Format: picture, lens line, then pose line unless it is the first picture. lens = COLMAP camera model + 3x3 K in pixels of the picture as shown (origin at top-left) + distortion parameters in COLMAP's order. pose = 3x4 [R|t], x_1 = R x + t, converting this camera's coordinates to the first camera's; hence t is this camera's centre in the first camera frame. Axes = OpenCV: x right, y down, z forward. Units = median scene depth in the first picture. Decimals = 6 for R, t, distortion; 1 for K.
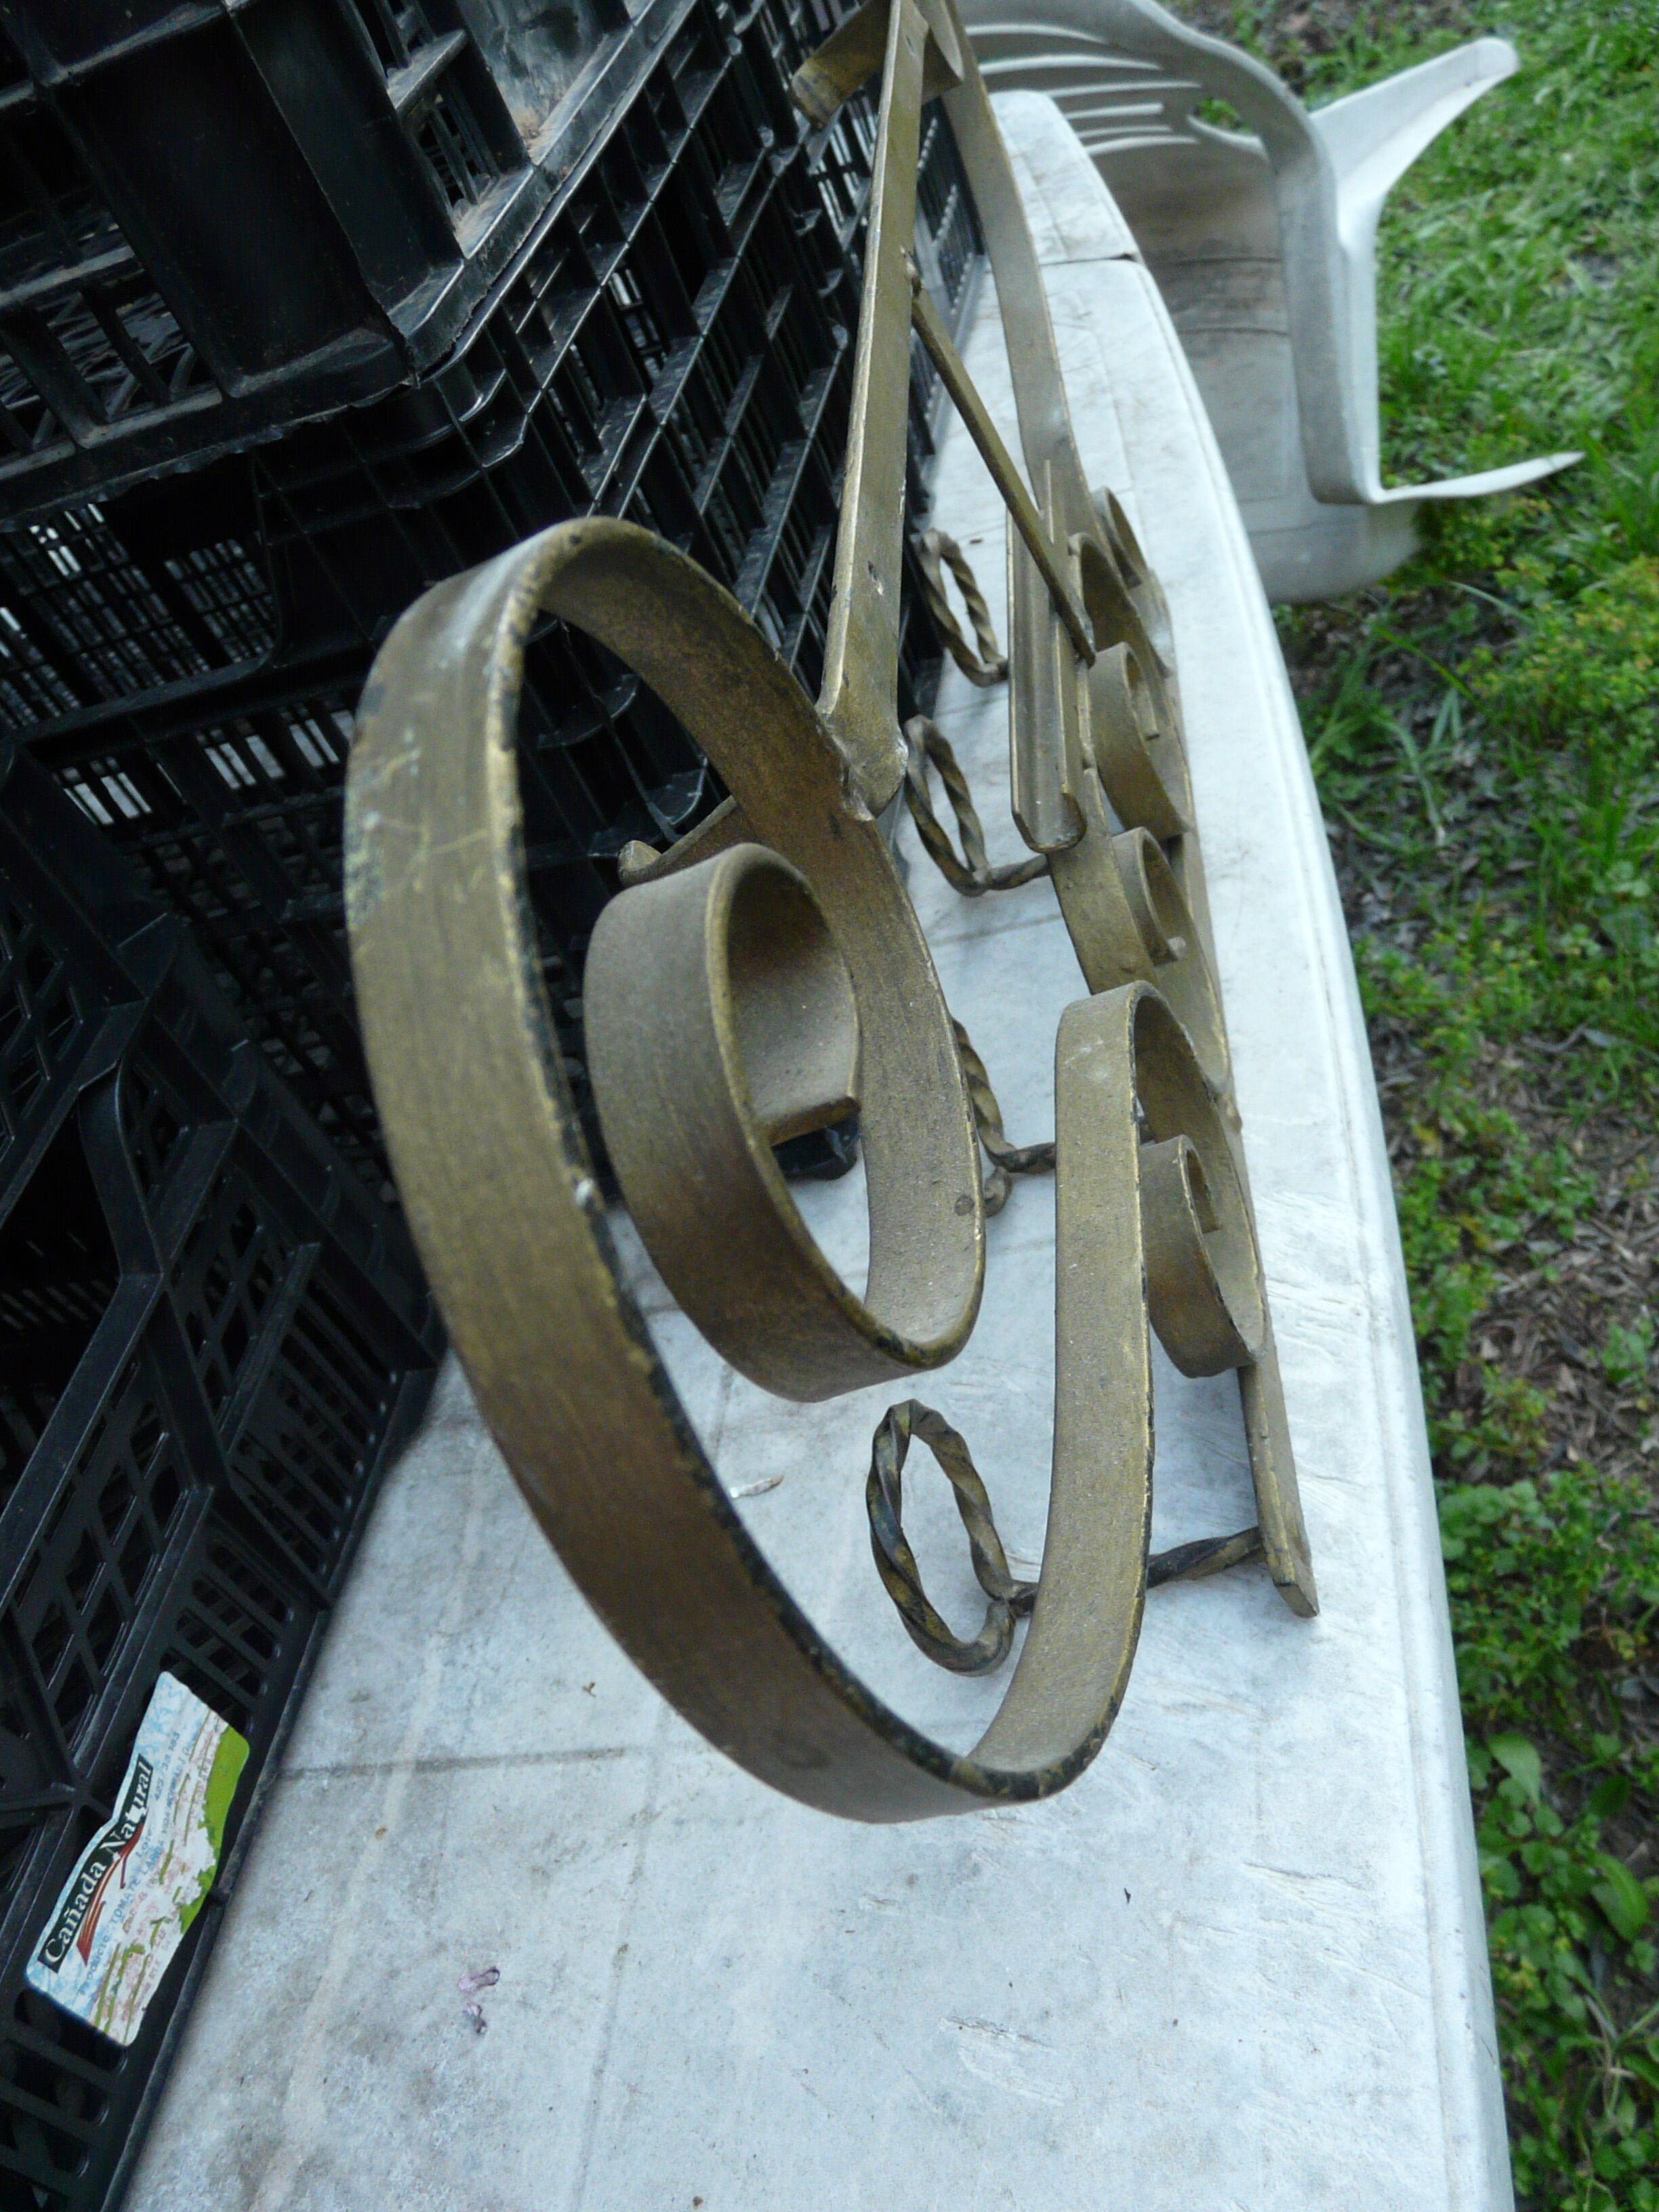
lens RADIAL K [[1835.8, 0, 835.4], [0, 1835.8, 1111.6], [0, 0, 1]] dist [-0.094170, 0.095264]
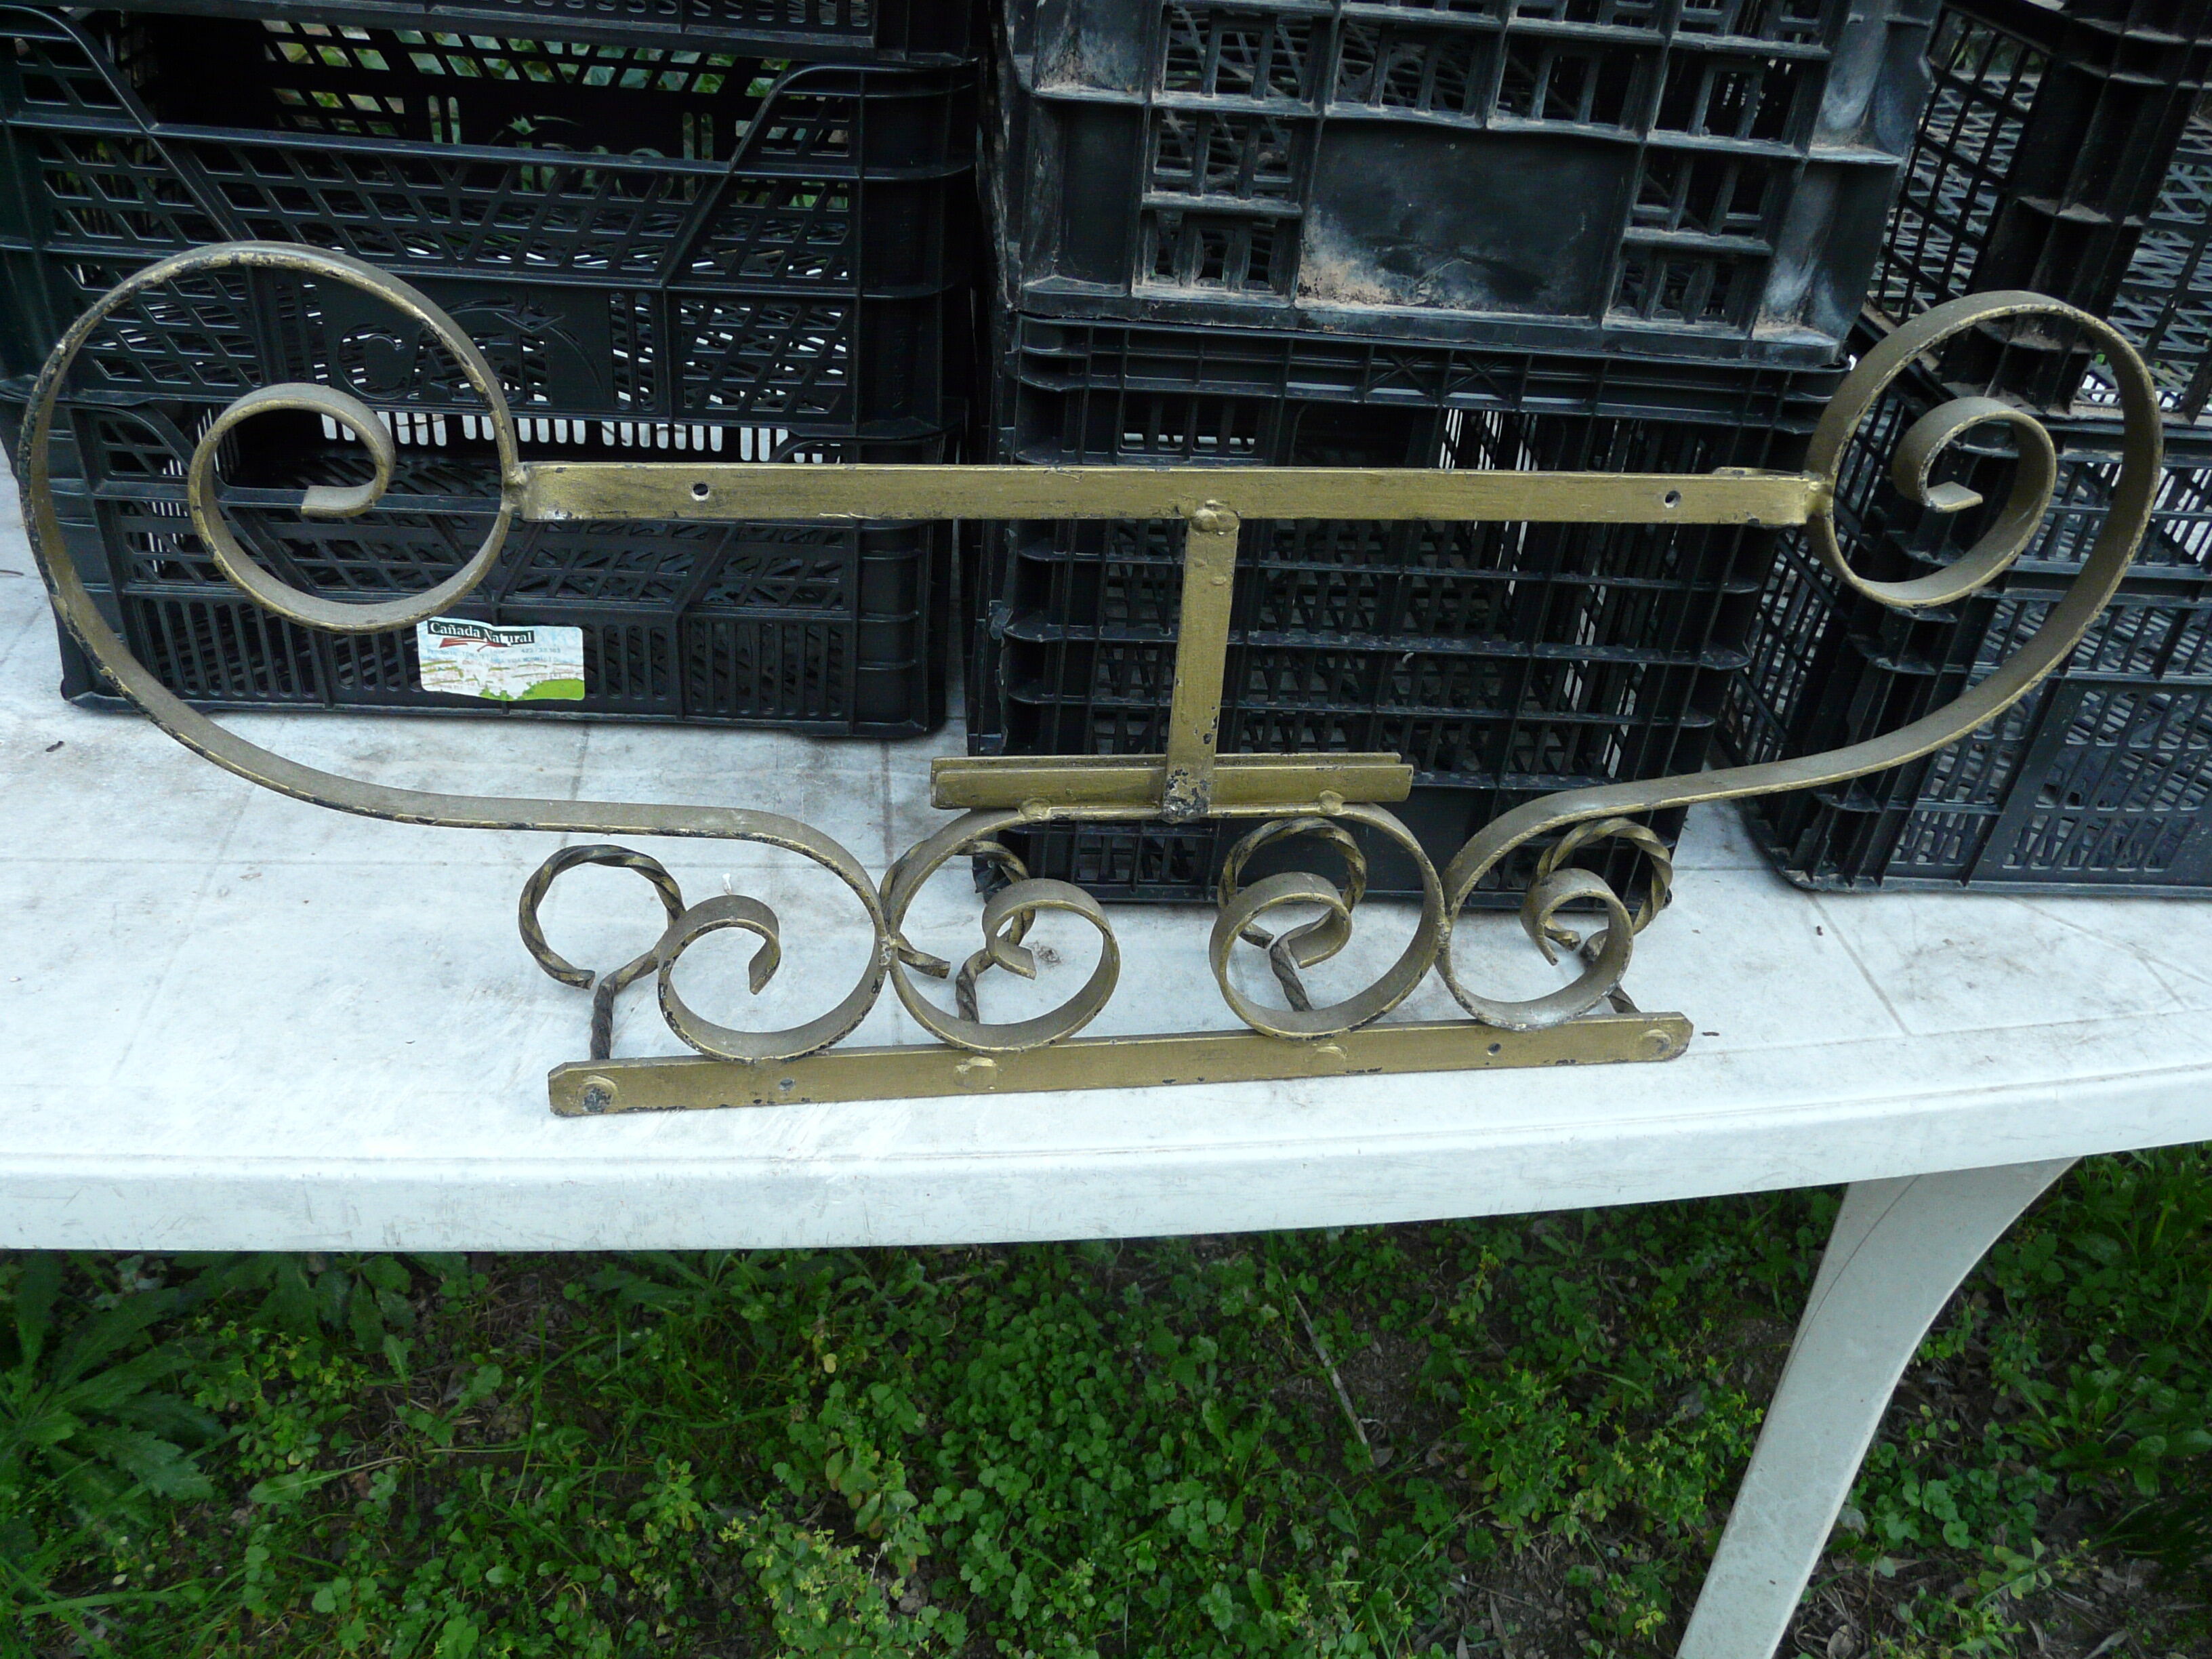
lens RADIAL K [[1835.8, 0, 1102.9], [0, 1835.8, 838.2], [0, 0, 1]] dist [-0.094170, 0.095264]
pose [[0.184098, 0.830335, -0.525977, 0.972471], [-0.788943, 0.443997, 0.424778, -0.887452], [0.586240, 0.336766, 0.736825, -0.008849]]
